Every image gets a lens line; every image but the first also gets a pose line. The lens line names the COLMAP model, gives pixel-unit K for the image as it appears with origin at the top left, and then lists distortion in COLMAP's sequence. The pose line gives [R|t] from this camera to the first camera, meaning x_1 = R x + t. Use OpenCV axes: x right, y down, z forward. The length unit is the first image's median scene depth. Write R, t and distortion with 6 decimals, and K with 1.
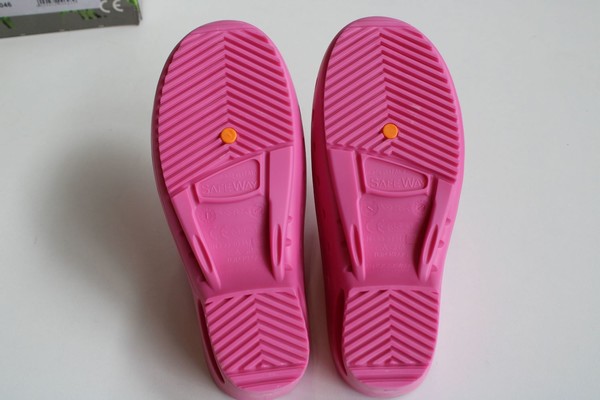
lens RADIAL K [[756.4, 0, 299.8], [0, 756.4, 198.7], [0, 0, 1]] dist [-0.068208, 0.000000]
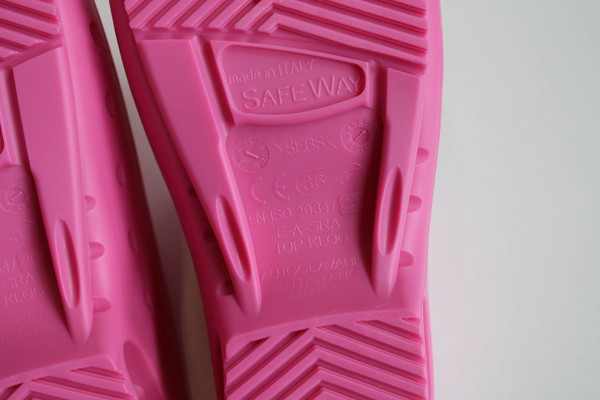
lens RADIAL K [[915.9, 0, 300.0], [0, 915.9, 201.5], [0, 0, 1]] dist [-0.011630, 0.000000]
pose [[0.987799, -0.154807, -0.016947, 0.128473], [0.155600, 0.976614, 0.148373, -0.038388], [-0.006419, -0.149200, 0.988786, 0.440369]]
